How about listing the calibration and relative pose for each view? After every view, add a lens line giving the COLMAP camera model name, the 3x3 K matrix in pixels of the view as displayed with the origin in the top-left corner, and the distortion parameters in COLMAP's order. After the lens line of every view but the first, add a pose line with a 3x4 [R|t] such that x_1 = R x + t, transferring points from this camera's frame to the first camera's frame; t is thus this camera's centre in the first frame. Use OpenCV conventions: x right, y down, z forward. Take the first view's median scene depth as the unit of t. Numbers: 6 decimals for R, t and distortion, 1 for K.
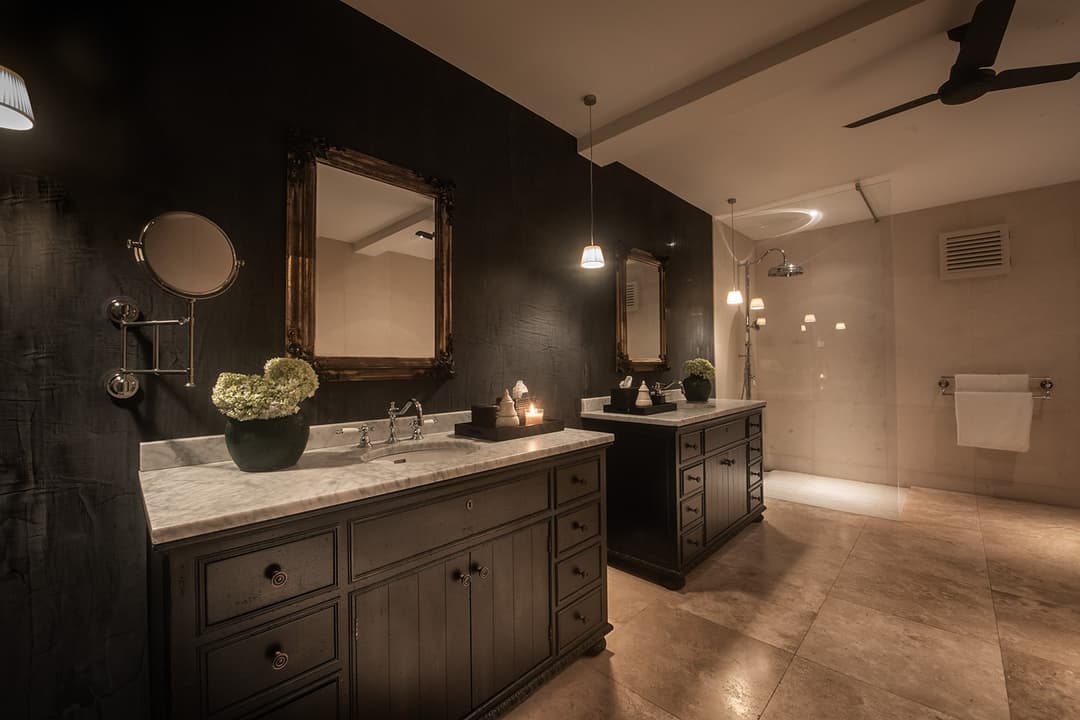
lens RADIAL K [[430.0, 0, 530.5], [0, 430.0, 356.4], [0, 0, 1]] dist [-0.011765, -0.000331]
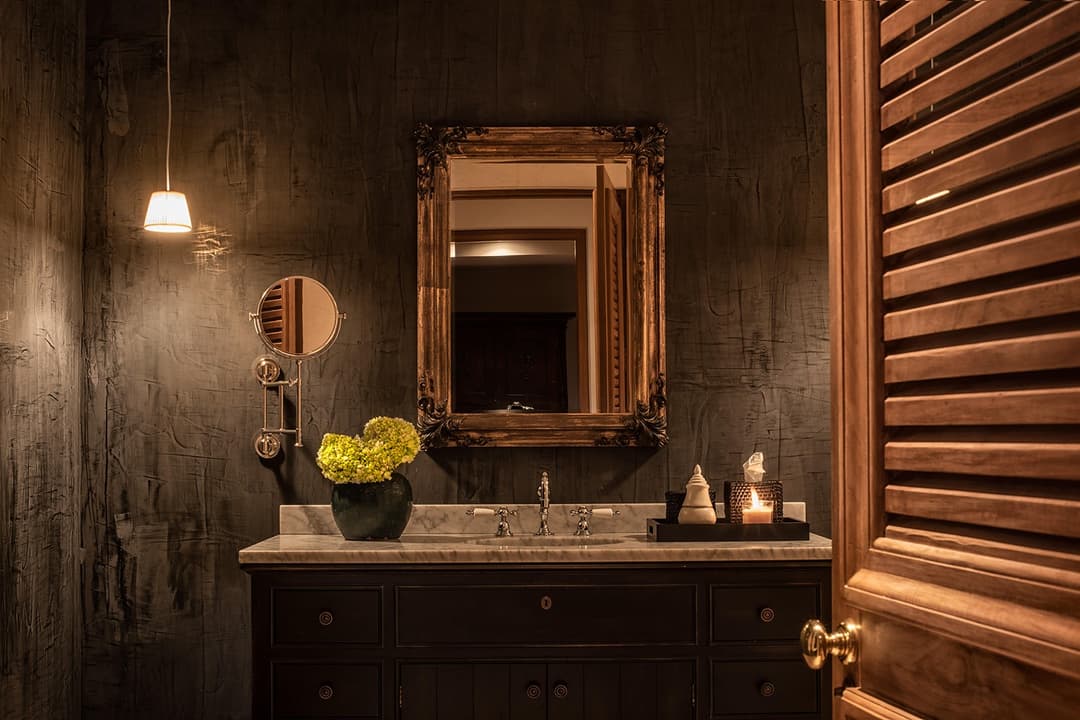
lens RADIAL K [[1597.9, 0, 540.0], [0, 1597.9, 360.0], [0, 0, 1]] dist [0.032767, -0.010887]
pose [[0.735611, -0.015066, -0.677237, 1.964352], [0.011155, 0.999886, -0.010128, -0.082503], [0.677313, -0.000105, 0.735695, -1.264089]]
